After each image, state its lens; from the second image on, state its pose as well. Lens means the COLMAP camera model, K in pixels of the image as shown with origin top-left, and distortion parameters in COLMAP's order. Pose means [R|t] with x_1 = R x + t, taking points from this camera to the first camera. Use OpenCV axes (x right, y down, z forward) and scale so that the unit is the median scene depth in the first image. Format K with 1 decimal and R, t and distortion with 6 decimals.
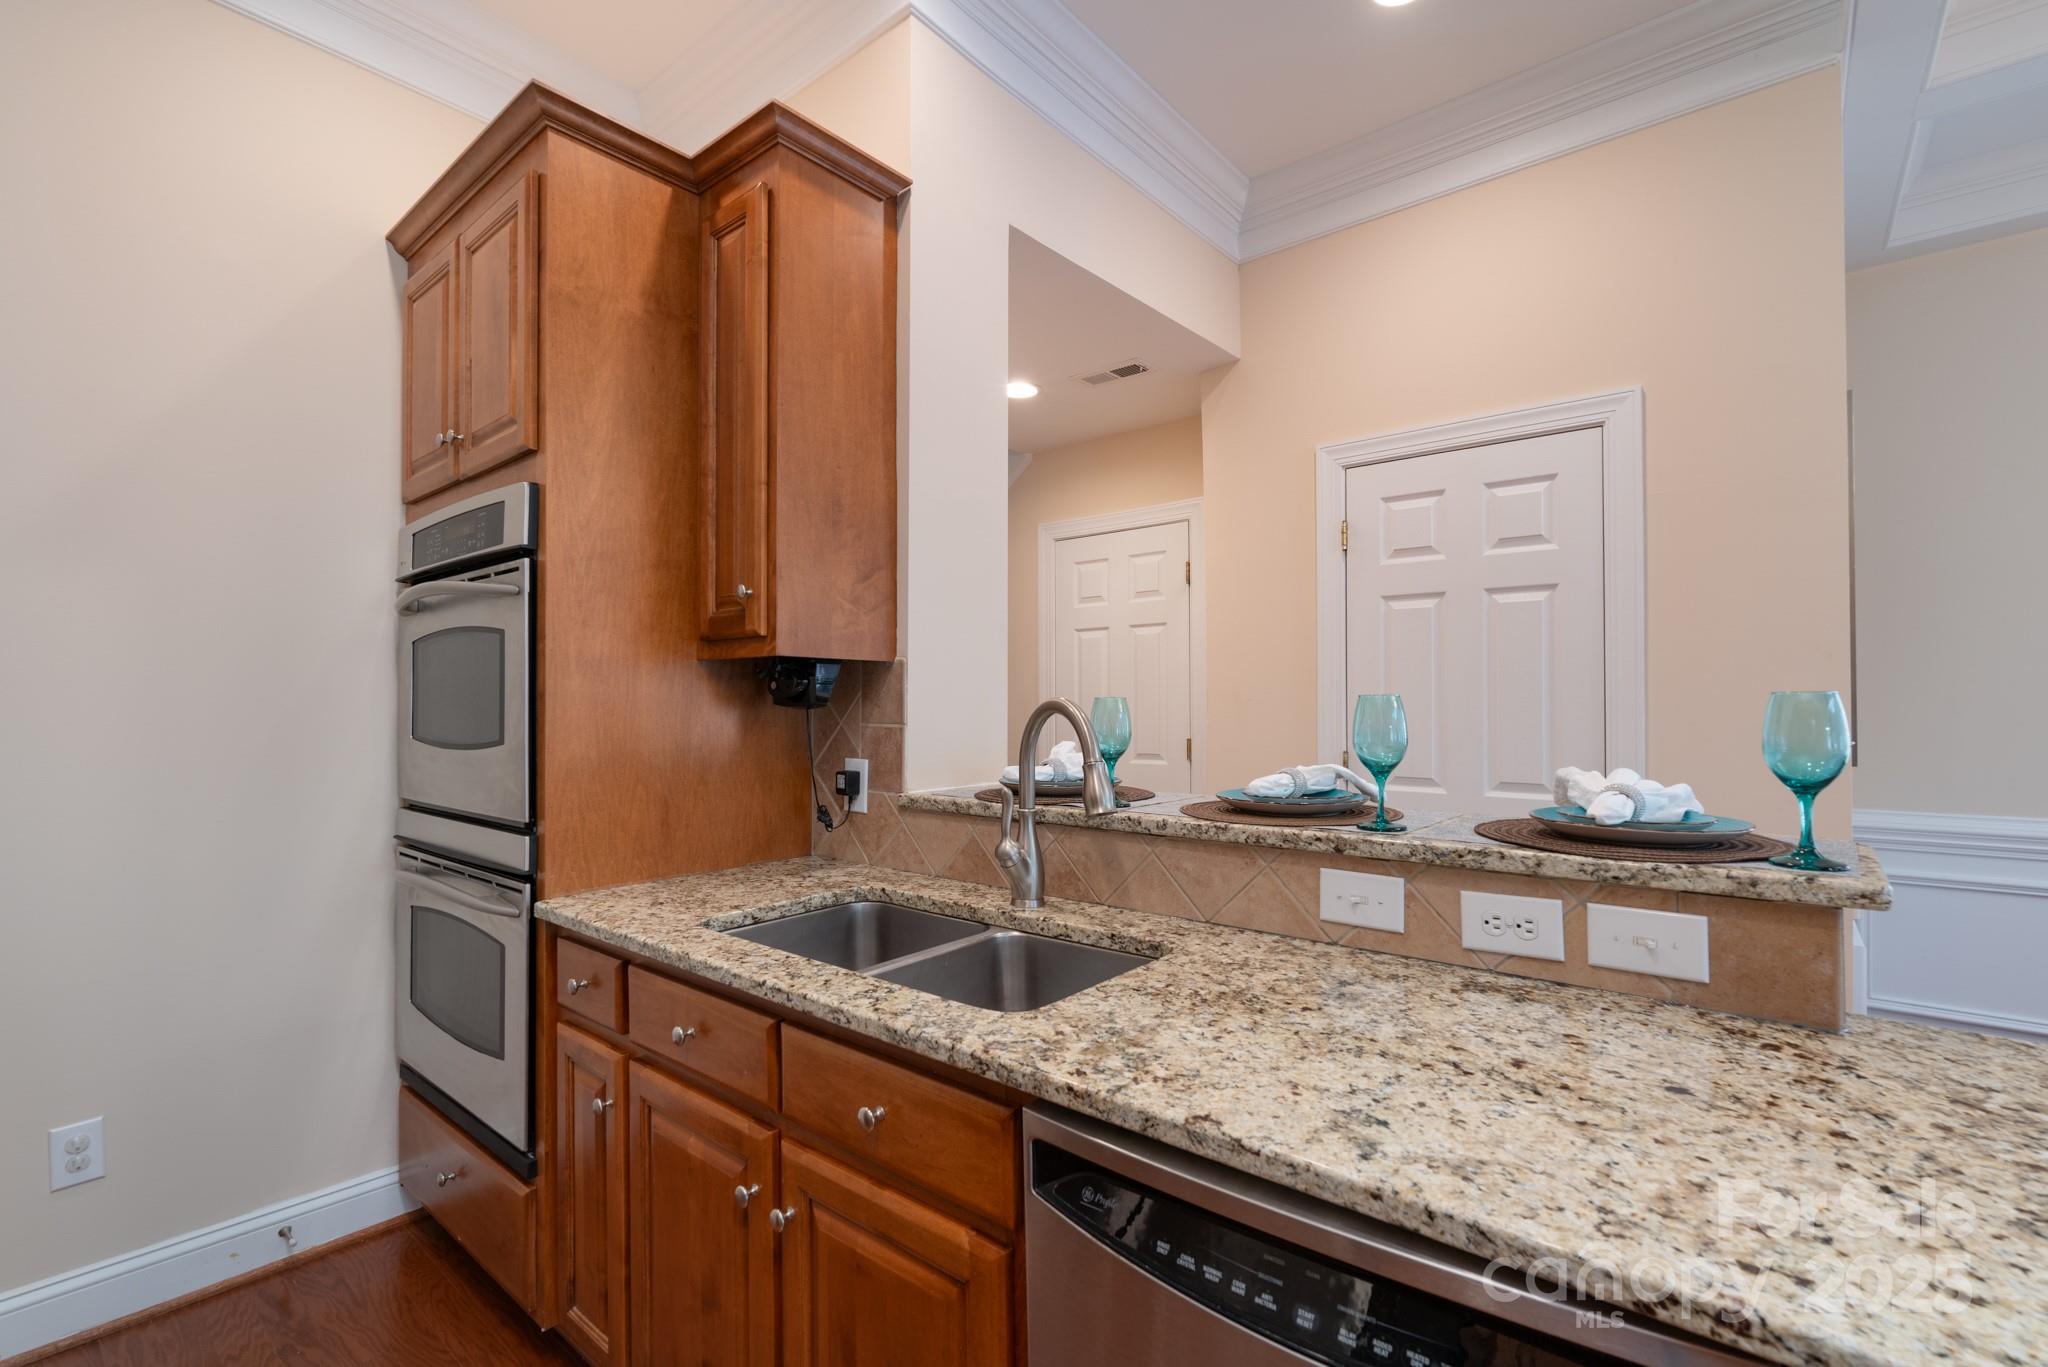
lens RADIAL K [[908.3, 0, 1022.3], [0, 908.3, 695.9], [0, 0, 1]] dist [-0.009160, 0.000283]
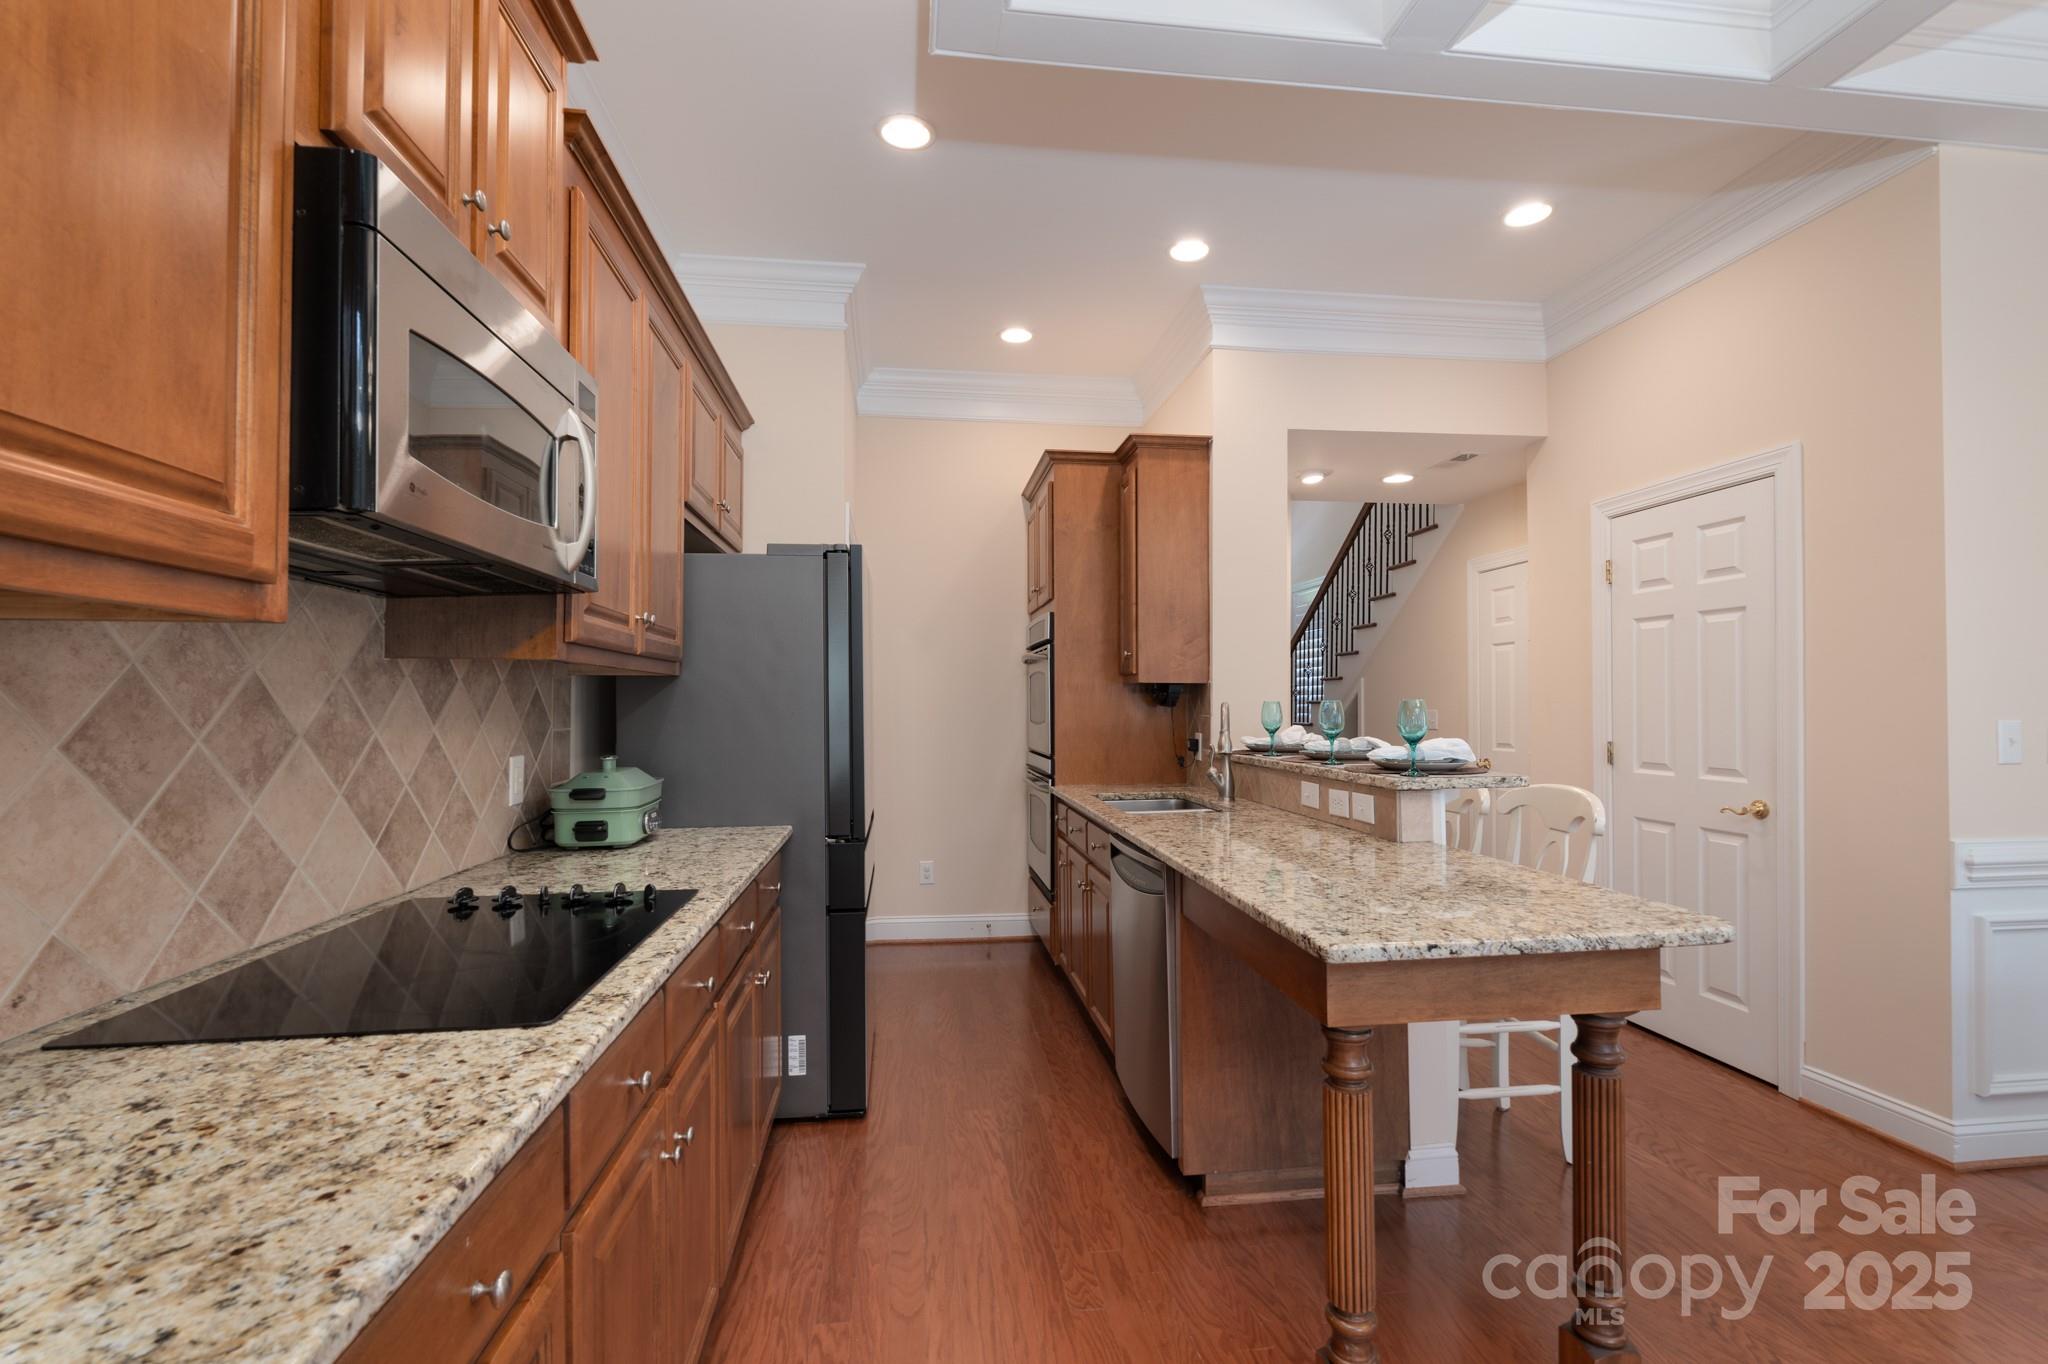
lens RADIAL K [[906.7, 0, 1021.0], [0, 906.7, 693.5], [0, 0, 1]] dist [-0.001259, -0.000871]
pose [[0.728476, -0.006753, -0.685038, 0.991697], [0.005163, 0.999977, -0.004367, -0.009668], [0.685052, -0.000355, 0.728494, -0.764122]]
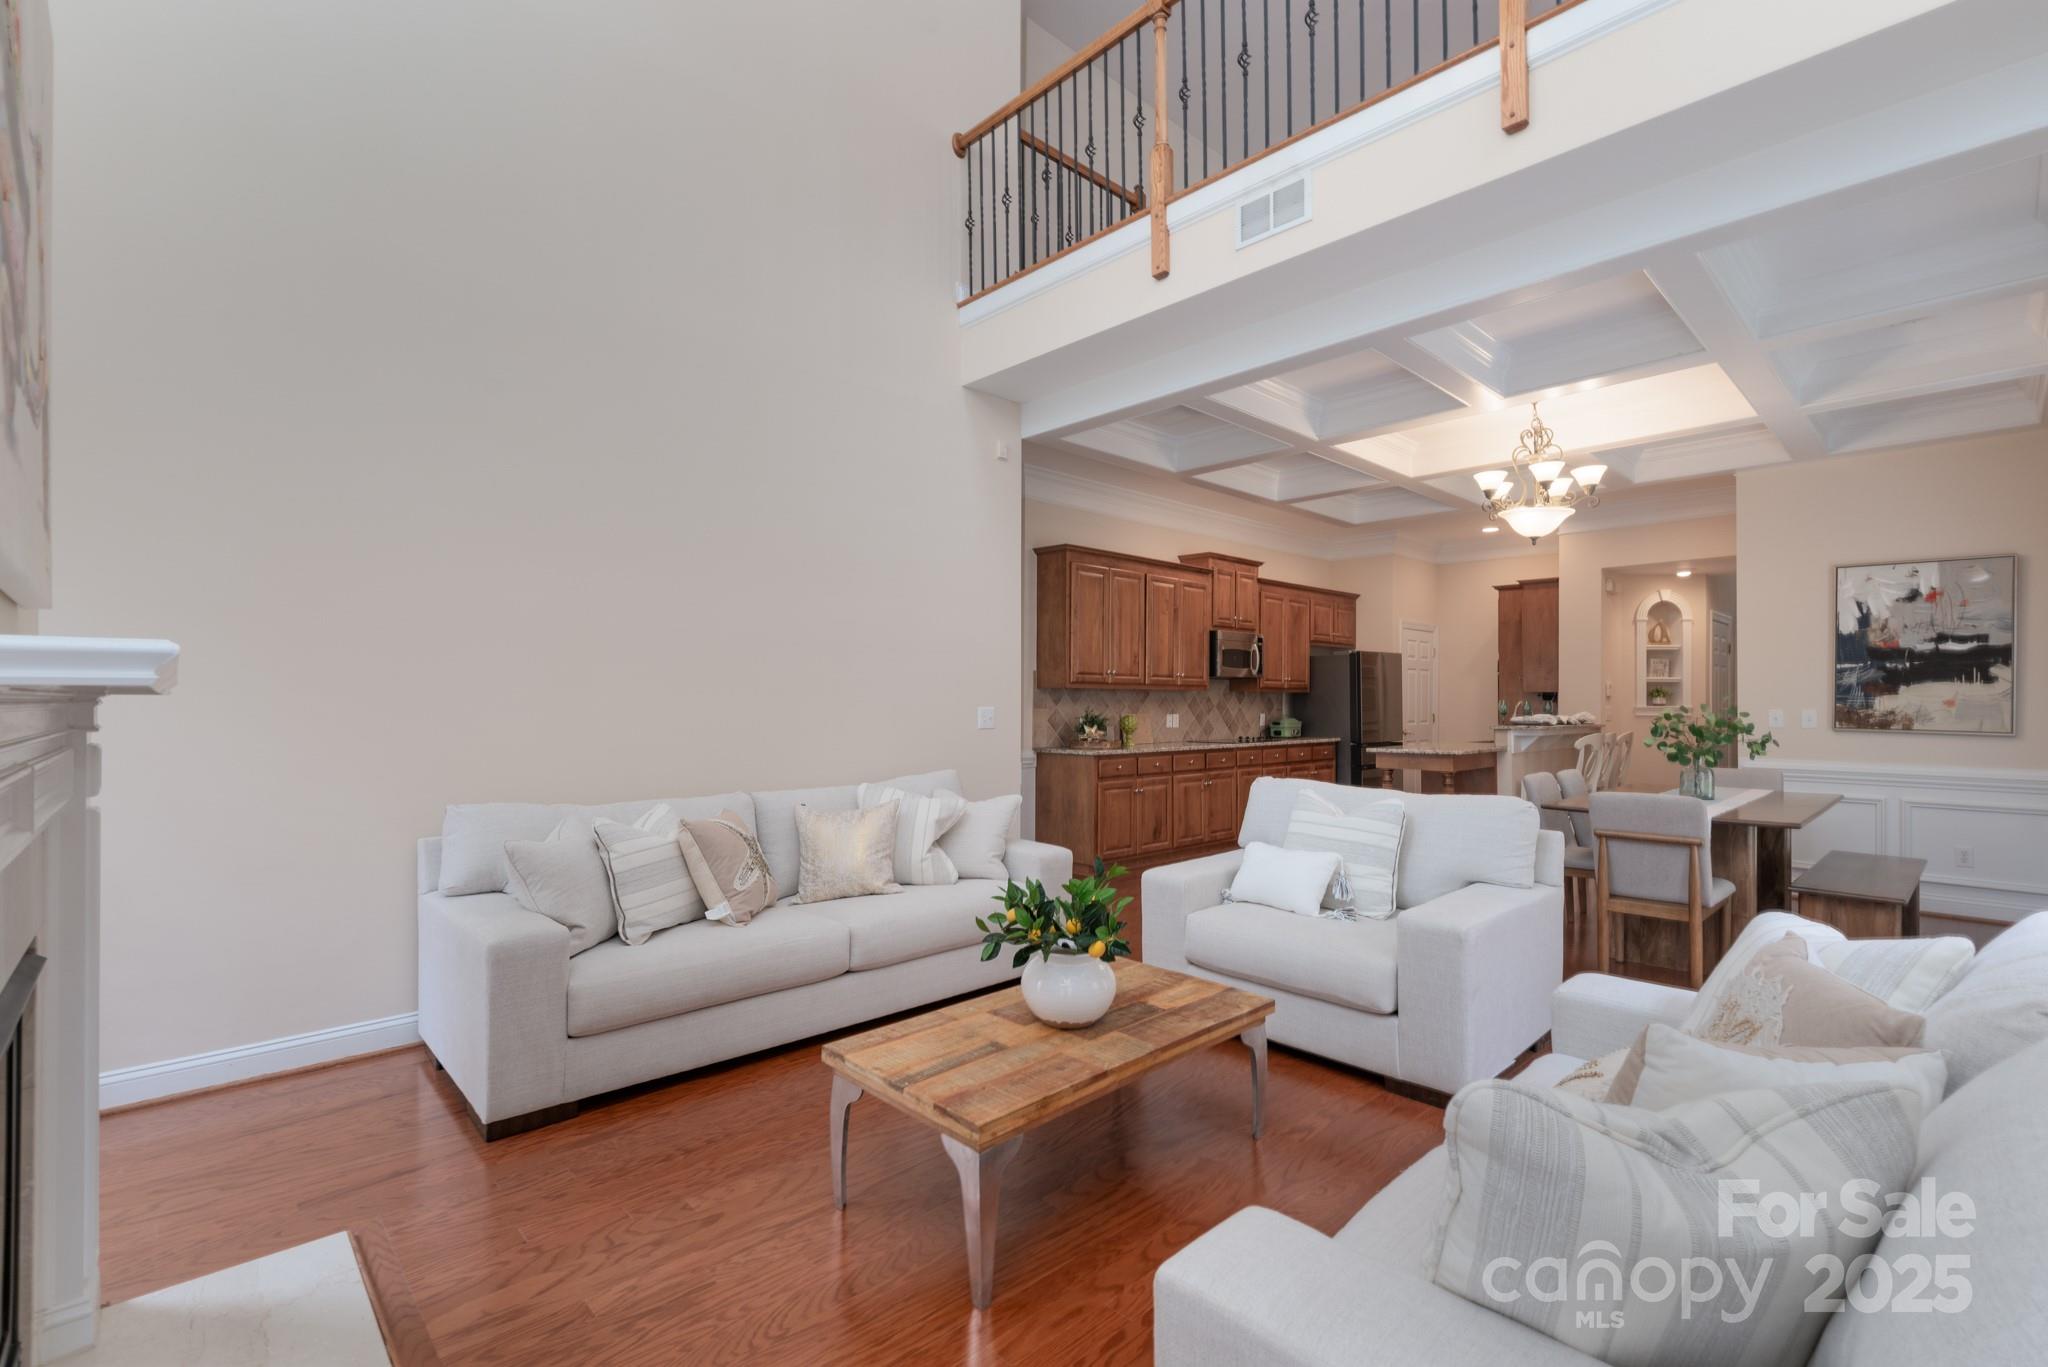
lens RADIAL K [[917.3, 0, 1023.2], [0, 917.3, 698.9], [0, 0, 1]] dist [-0.000315, -0.000476]
pose [[-0.121653, -0.000431, -0.992573, 4.804520], [0.005091, 0.999986, -0.001058, -0.016411], [0.992560, -0.005182, -0.121649, -1.023528]]
